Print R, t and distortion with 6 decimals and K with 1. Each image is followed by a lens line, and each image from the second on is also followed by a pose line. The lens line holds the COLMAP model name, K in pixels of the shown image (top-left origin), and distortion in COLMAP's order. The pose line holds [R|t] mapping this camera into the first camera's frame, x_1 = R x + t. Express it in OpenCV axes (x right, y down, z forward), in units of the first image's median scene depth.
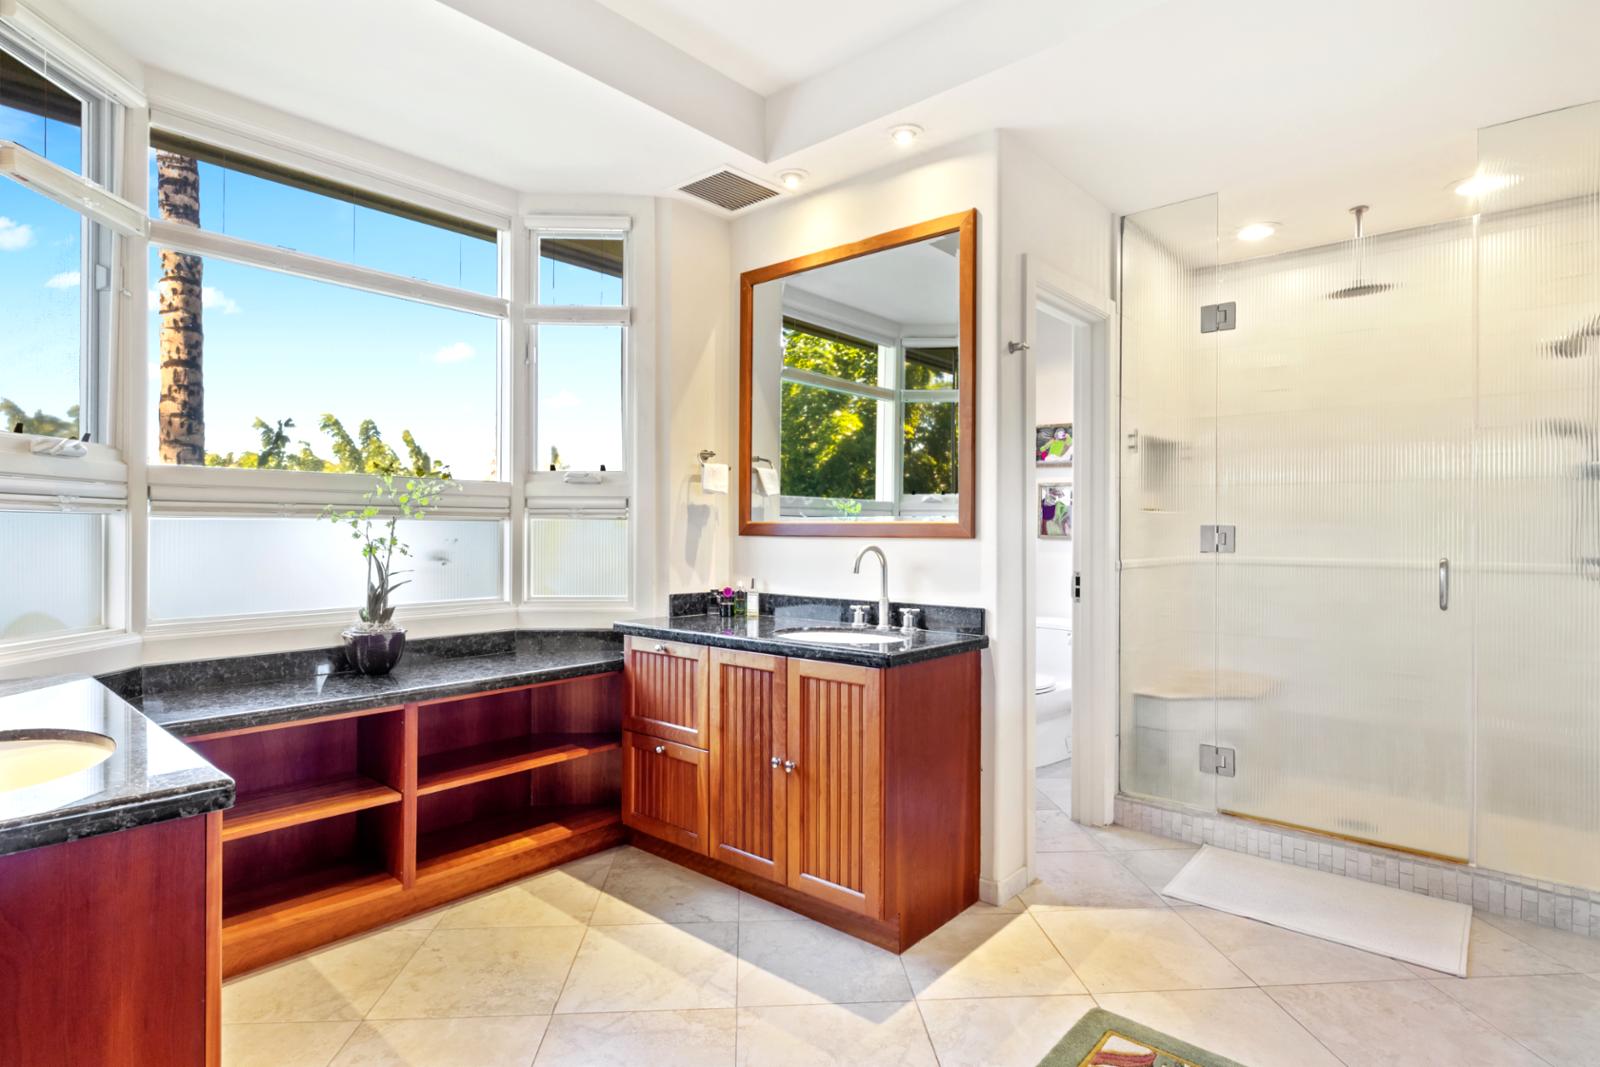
lens RADIAL K [[812.4, 0, 799.2], [0, 812.4, 530.1], [0, 0, 1]] dist [0.002980, 0.000426]
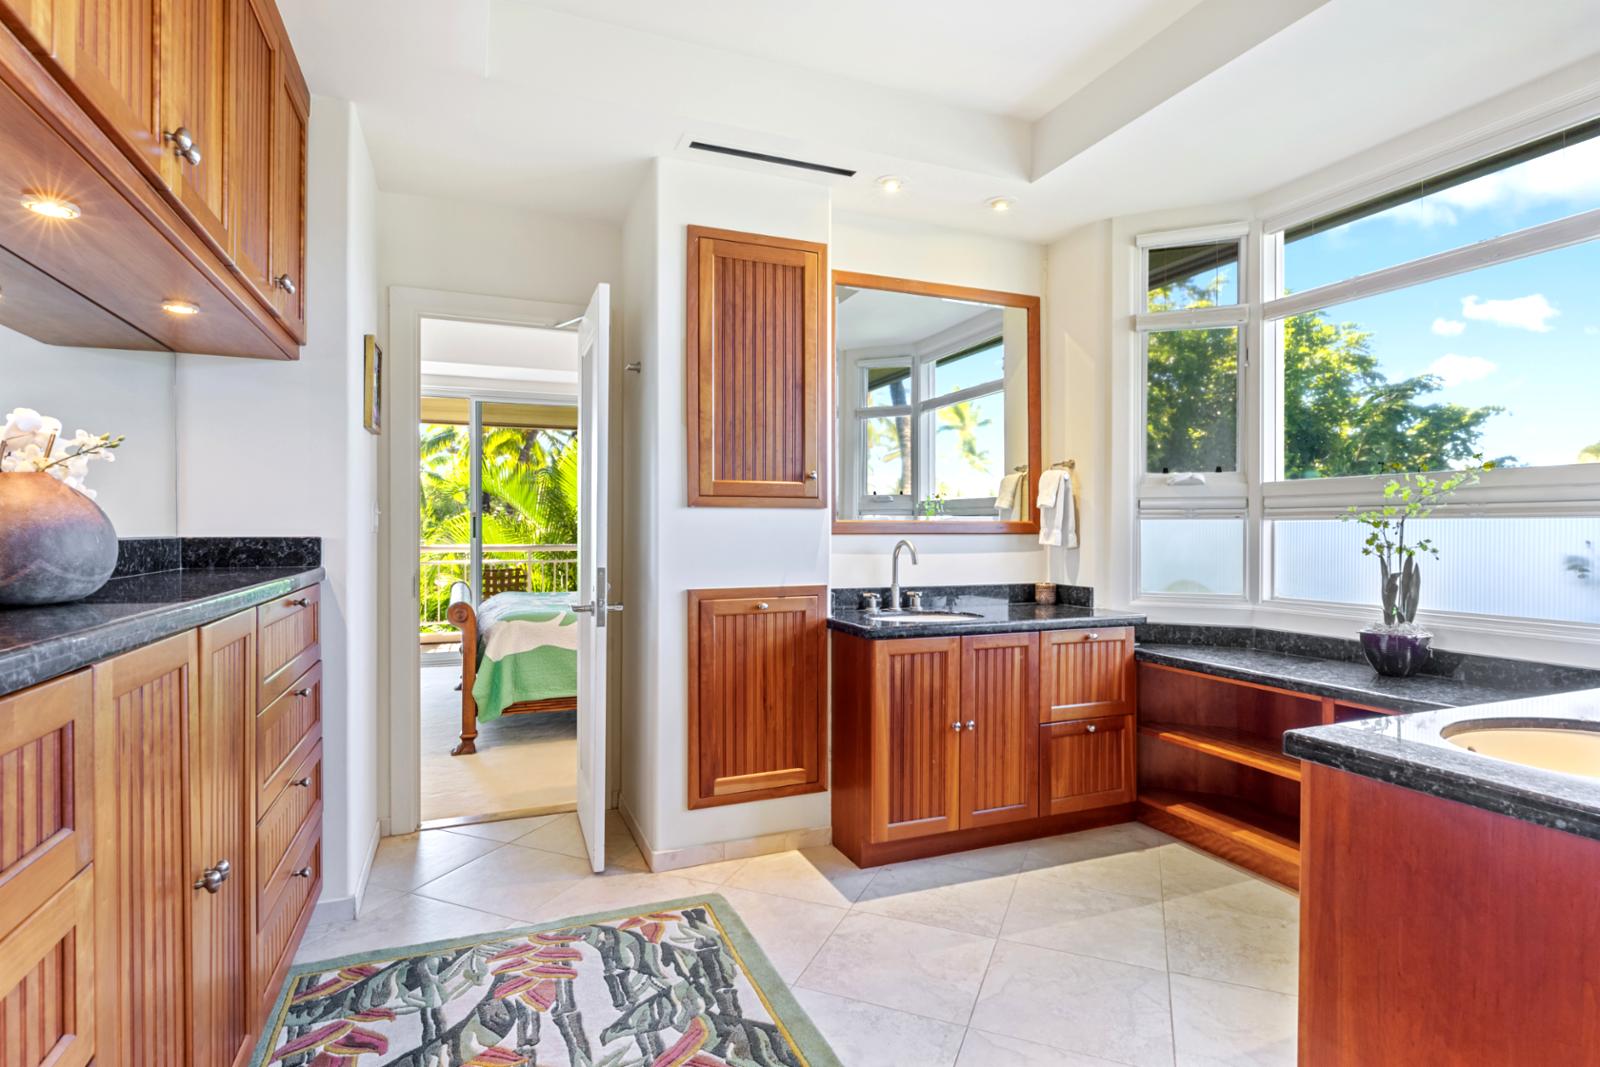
lens RADIAL K [[812.4, 0, 800.2], [0, 812.4, 529.5], [0, 0, 1]] dist [0.002980, 0.000426]
pose [[-0.433651, -0.004401, -0.901070, 0.616753], [-0.002097, 0.999990, -0.003875, 0.004339], [0.901078, 0.000209, -0.433656, 0.706196]]
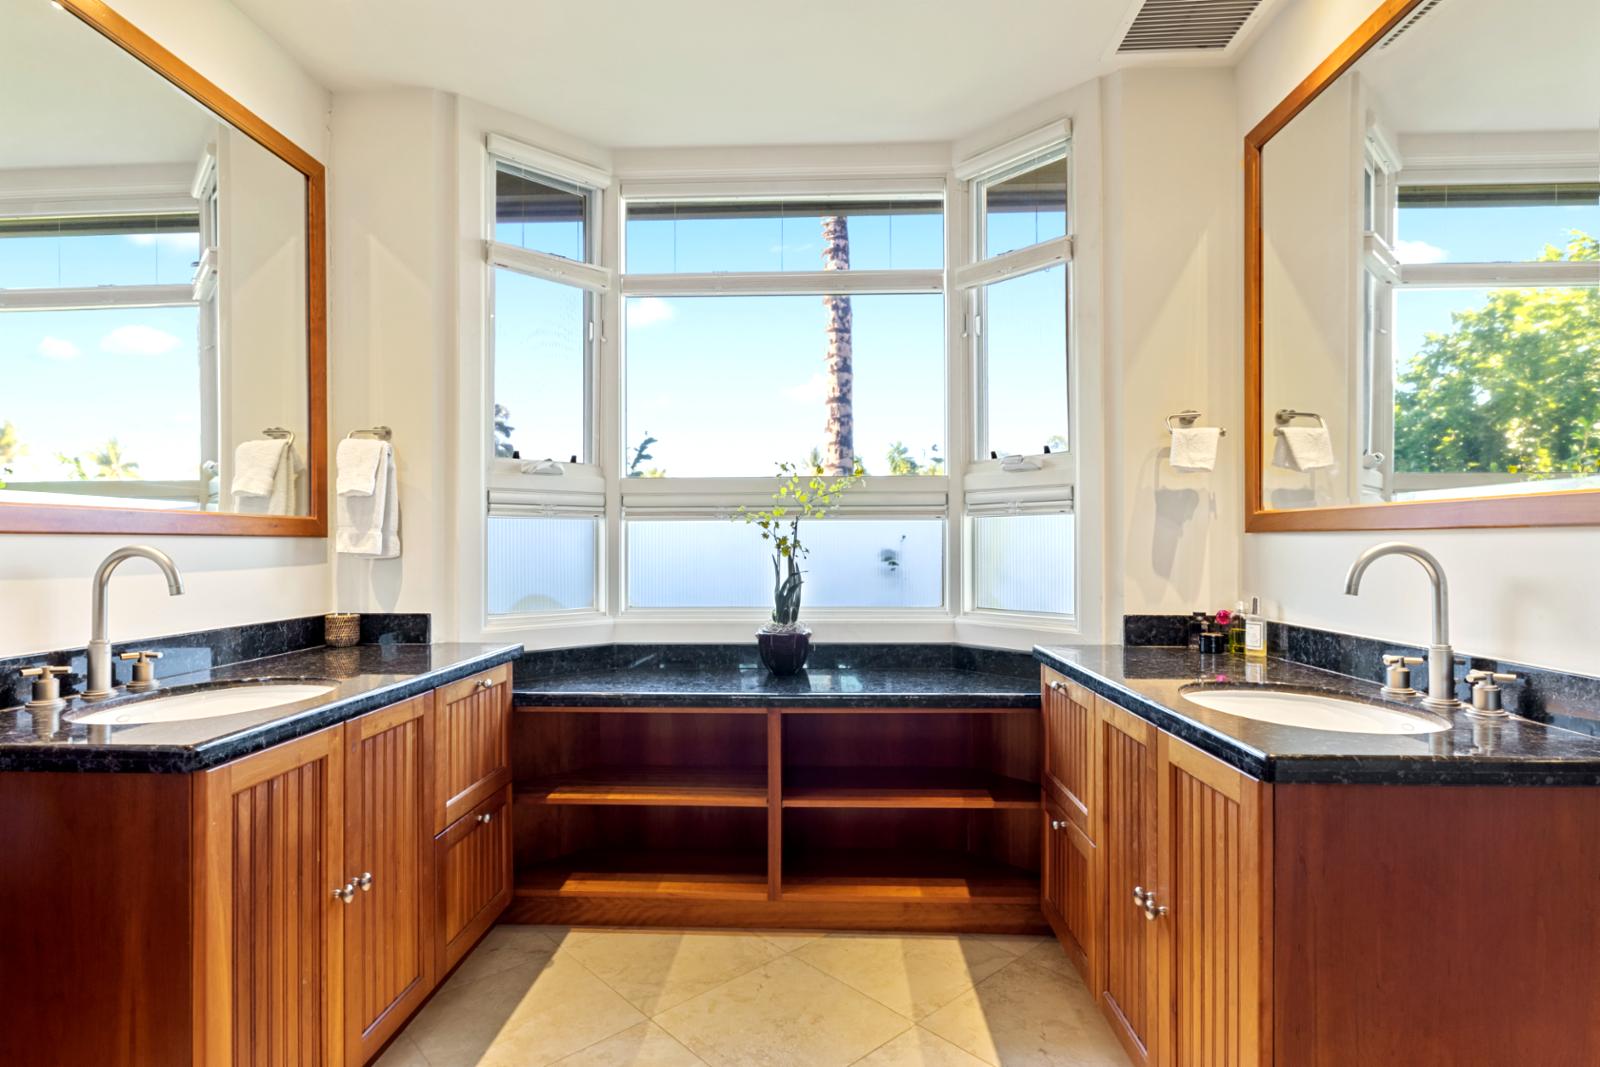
lens RADIAL K [[812.4, 0, 804.2], [0, 812.4, 539.6], [0, 0, 1]] dist [0.002980, 0.000426]
pose [[0.636240, -0.009070, -0.771438, 0.241744], [0.006422, 0.999959, -0.006460, 0.016356], [0.771465, -0.000844, 0.636272, 0.348001]]
